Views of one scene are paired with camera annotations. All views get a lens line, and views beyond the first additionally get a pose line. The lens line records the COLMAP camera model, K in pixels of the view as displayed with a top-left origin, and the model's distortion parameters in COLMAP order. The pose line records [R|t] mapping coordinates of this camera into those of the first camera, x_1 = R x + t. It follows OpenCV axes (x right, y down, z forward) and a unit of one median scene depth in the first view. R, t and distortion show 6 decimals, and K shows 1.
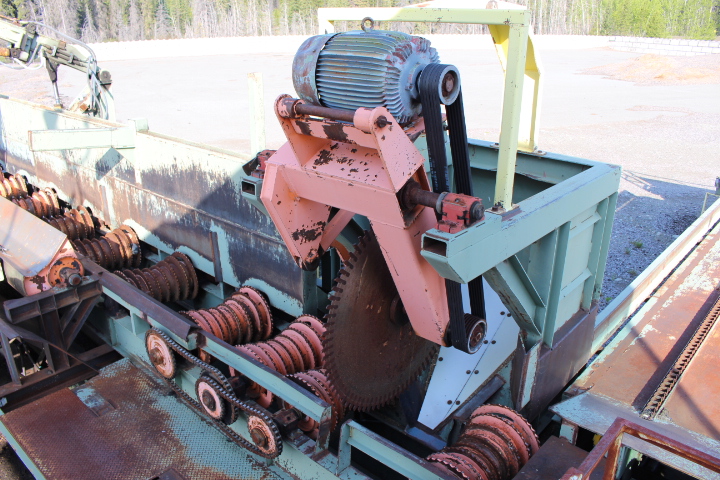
lens RADIAL K [[588.0, 0, 347.8], [0, 588.0, 247.3], [0, 0, 1]] dist [-0.168676, 0.140561]
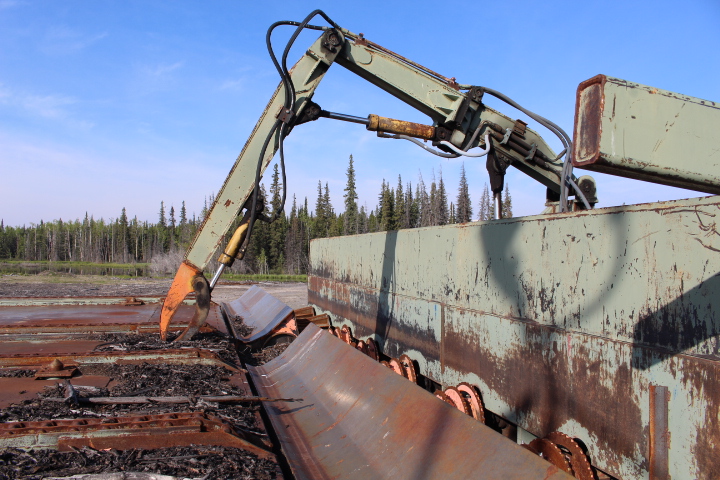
lens RADIAL K [[588.0, 0, 347.8], [0, 588.0, 247.3], [0, 0, 1]] dist [-0.168676, 0.140561]
pose [[0.837902, -0.009398, -0.545740, -0.344568], [-0.202129, 0.923424, -0.326240, -0.030908], [0.507015, 0.383667, 0.771839, 0.524334]]
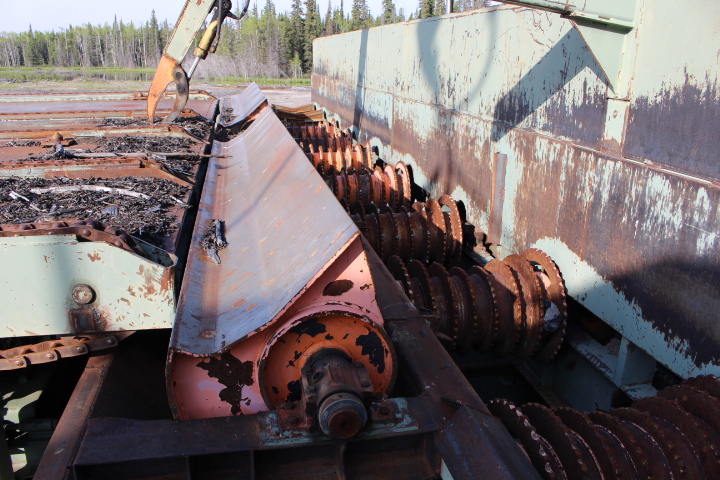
lens RADIAL K [[588.0, 0, 347.8], [0, 588.0, 247.3], [0, 0, 1]] dist [-0.168676, 0.140561]
pose [[0.800778, 0.192925, -0.567041, -0.221755], [-0.234631, 0.972084, -0.000614, -0.008314], [0.551093, 0.133537, 0.823690, 0.497162]]
